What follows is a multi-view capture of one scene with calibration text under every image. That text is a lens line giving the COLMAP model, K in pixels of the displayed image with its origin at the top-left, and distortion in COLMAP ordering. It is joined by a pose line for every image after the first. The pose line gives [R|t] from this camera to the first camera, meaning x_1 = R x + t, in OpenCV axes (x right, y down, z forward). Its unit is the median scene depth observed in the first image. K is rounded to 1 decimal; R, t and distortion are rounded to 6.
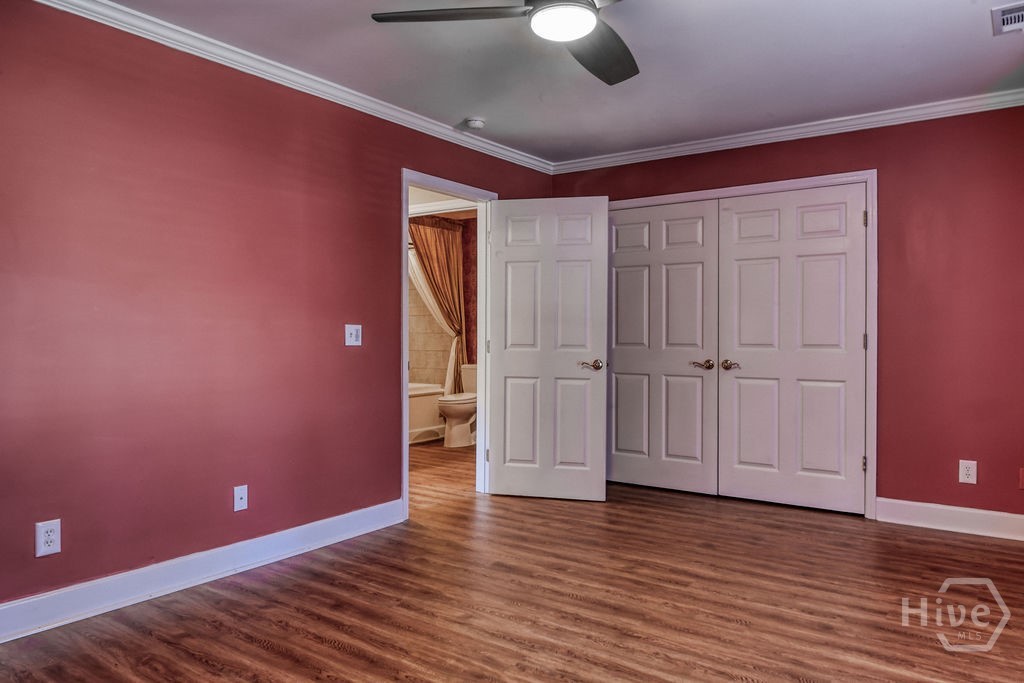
lens RADIAL K [[706.2, 0, 521.5], [0, 706.2, 341.2], [0, 0, 1]] dist [-0.009355, -0.001298]
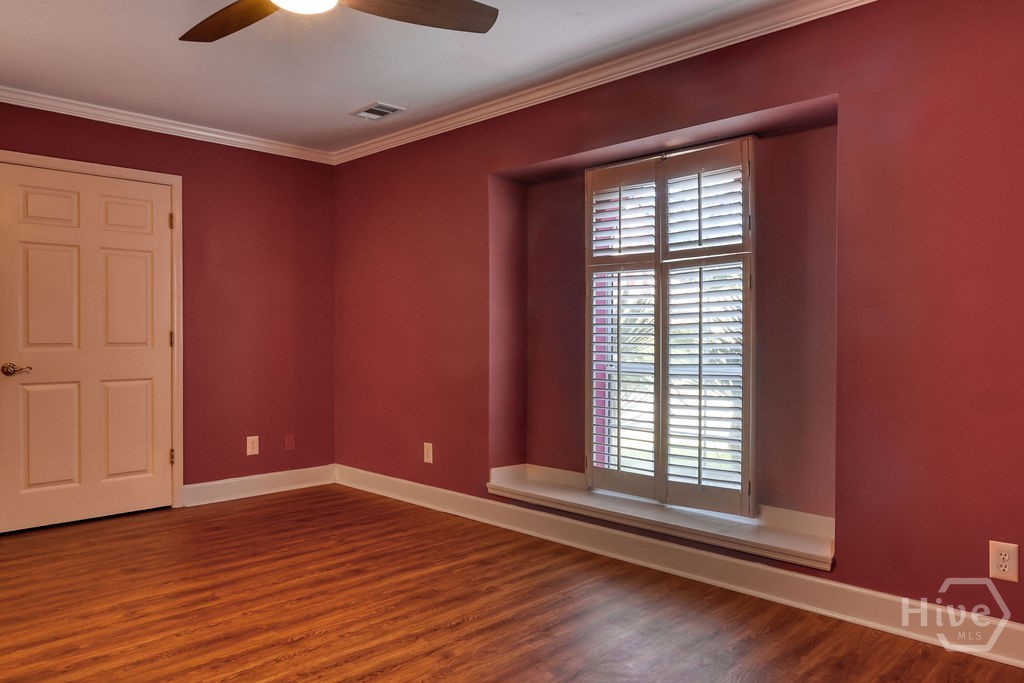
lens RADIAL K [[706.2, 0, 521.5], [0, 706.2, 341.2], [0, 0, 1]] dist [-0.009355, -0.001298]
pose [[0.159459, -0.011556, 0.987137, -0.599615], [0.007434, 0.999917, 0.010505, -0.004577], [-0.987177, 0.005663, 0.159532, 0.423434]]
